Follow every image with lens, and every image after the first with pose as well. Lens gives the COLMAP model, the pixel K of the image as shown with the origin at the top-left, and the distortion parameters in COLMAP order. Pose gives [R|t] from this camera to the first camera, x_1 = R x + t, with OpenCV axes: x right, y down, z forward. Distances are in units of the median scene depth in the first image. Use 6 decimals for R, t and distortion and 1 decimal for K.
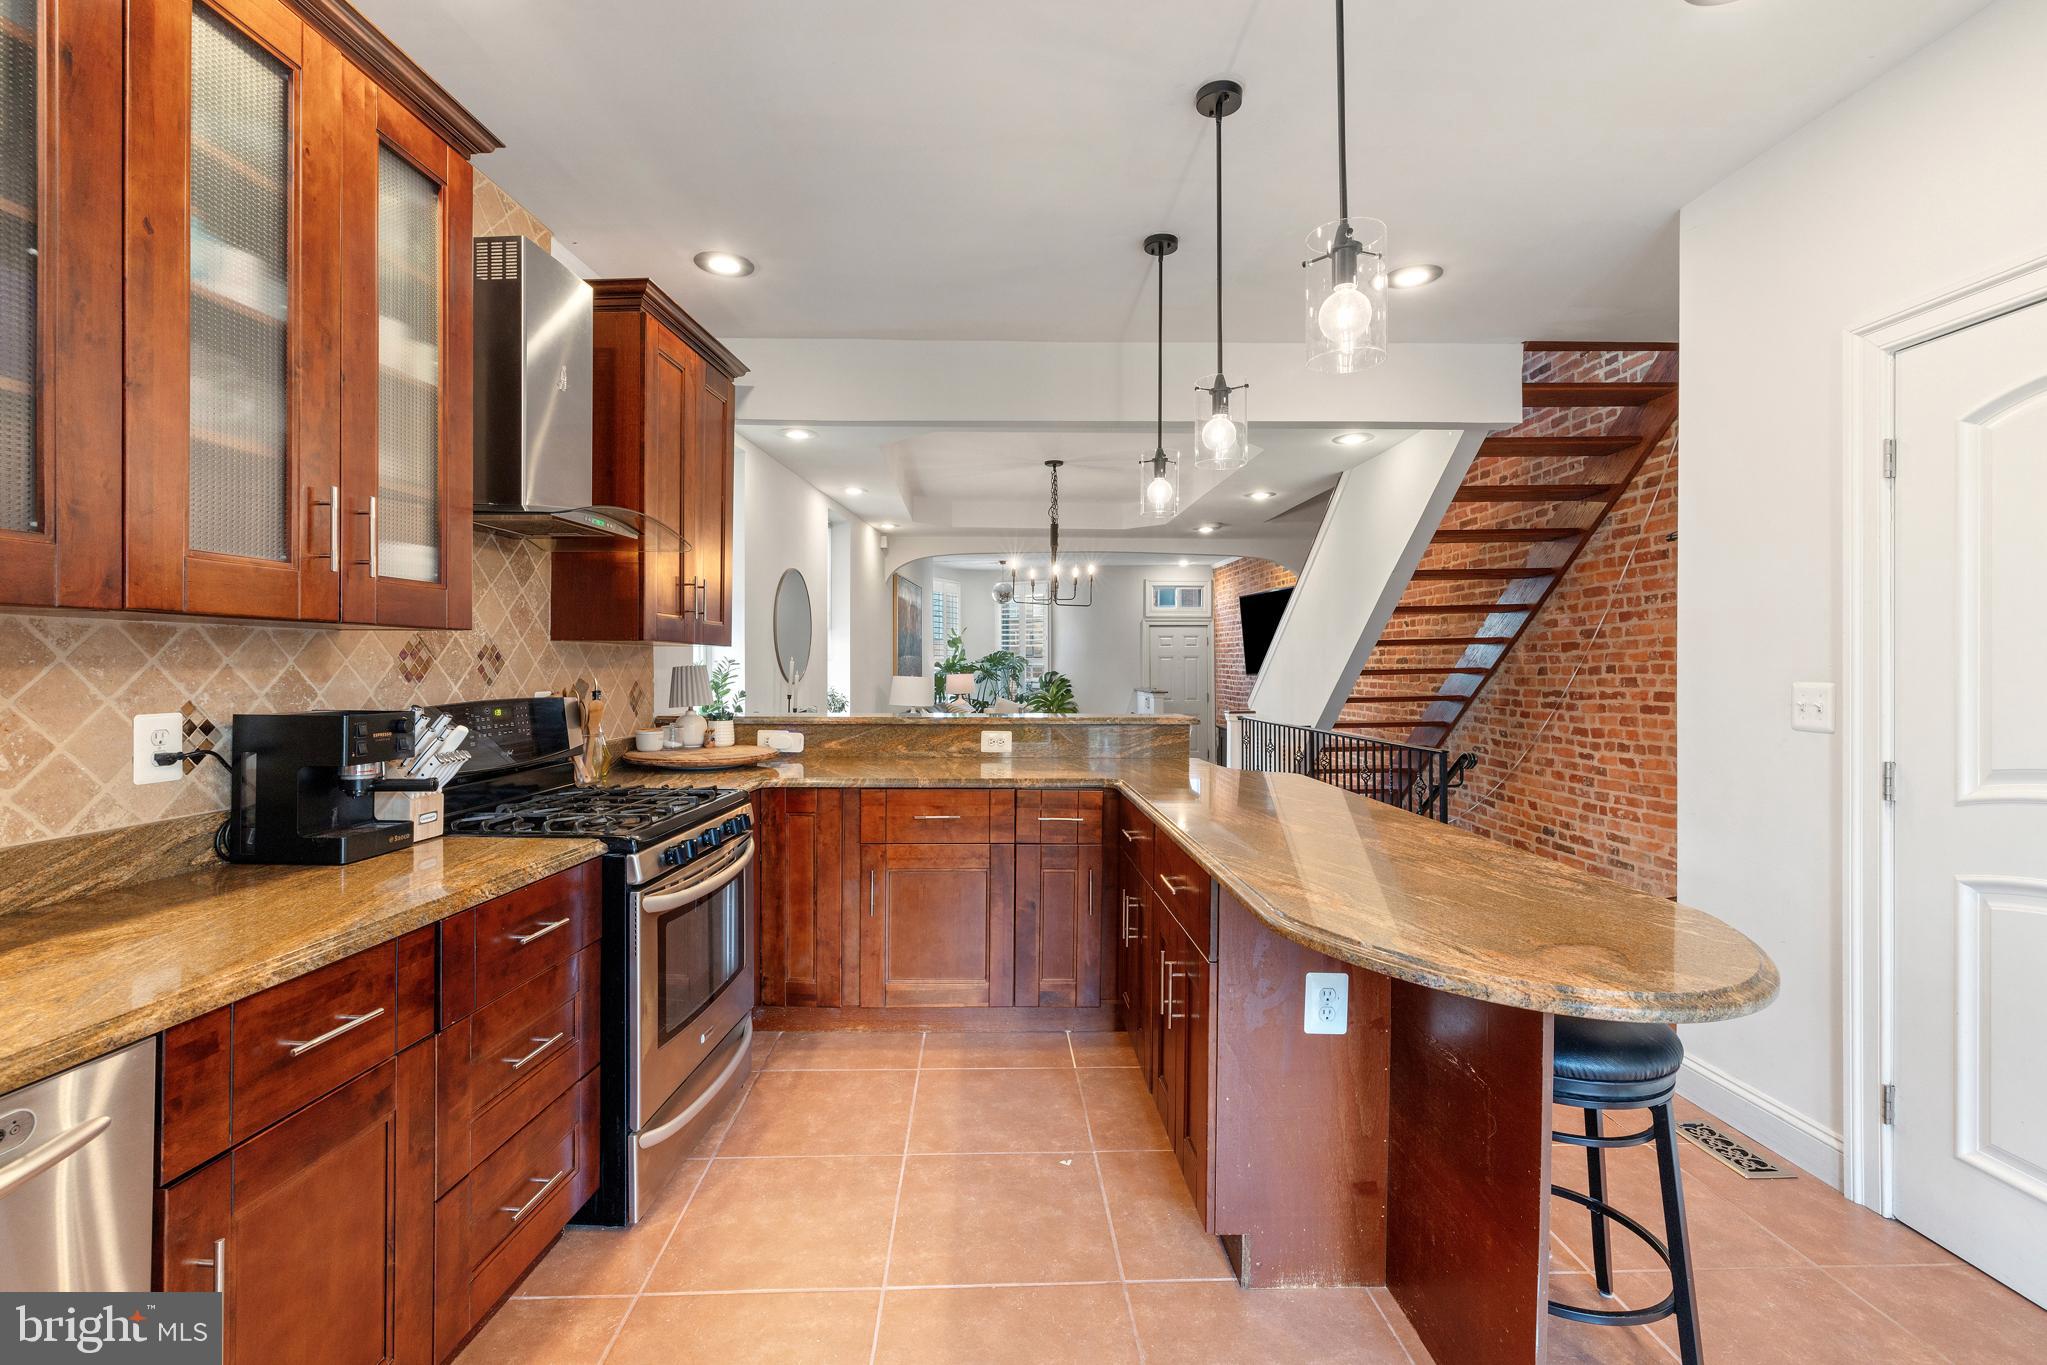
lens RADIAL K [[894.1, 0, 1016.0], [0, 894.1, 674.7], [0, 0, 1]] dist [0.001500, 0.000079]
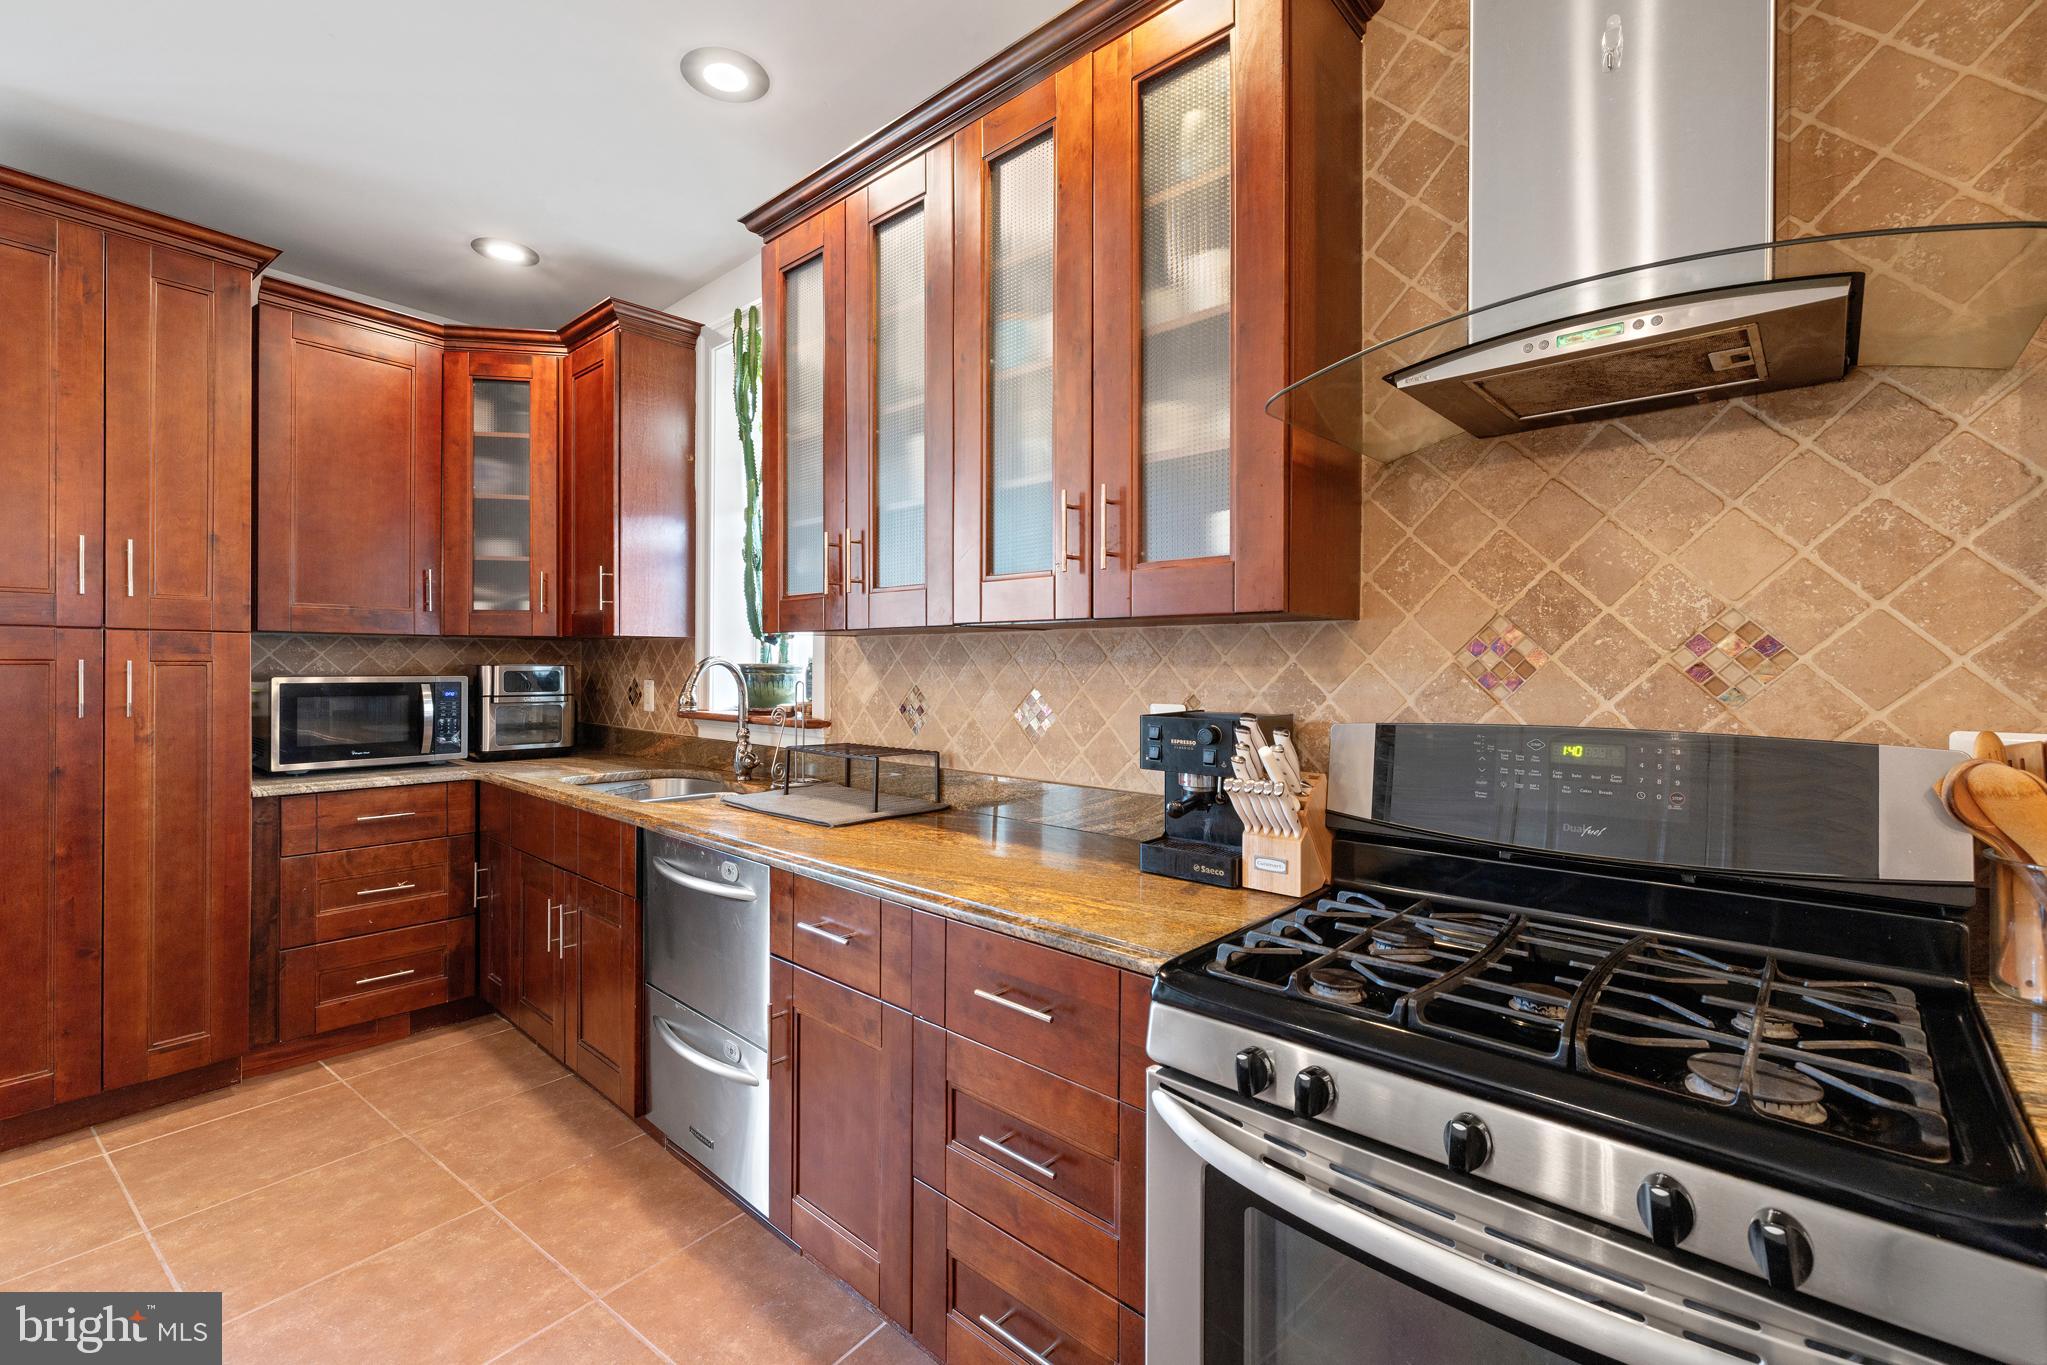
lens RADIAL K [[894.1, 0, 1016.0], [0, 894.1, 674.7], [0, 0, 1]] dist [0.001500, 0.000079]
pose [[-0.636554, 0.011080, -0.771152, 0.065612], [-0.008339, 0.999739, 0.021248, -0.016222], [0.771187, 0.019956, -0.636296, 1.388174]]
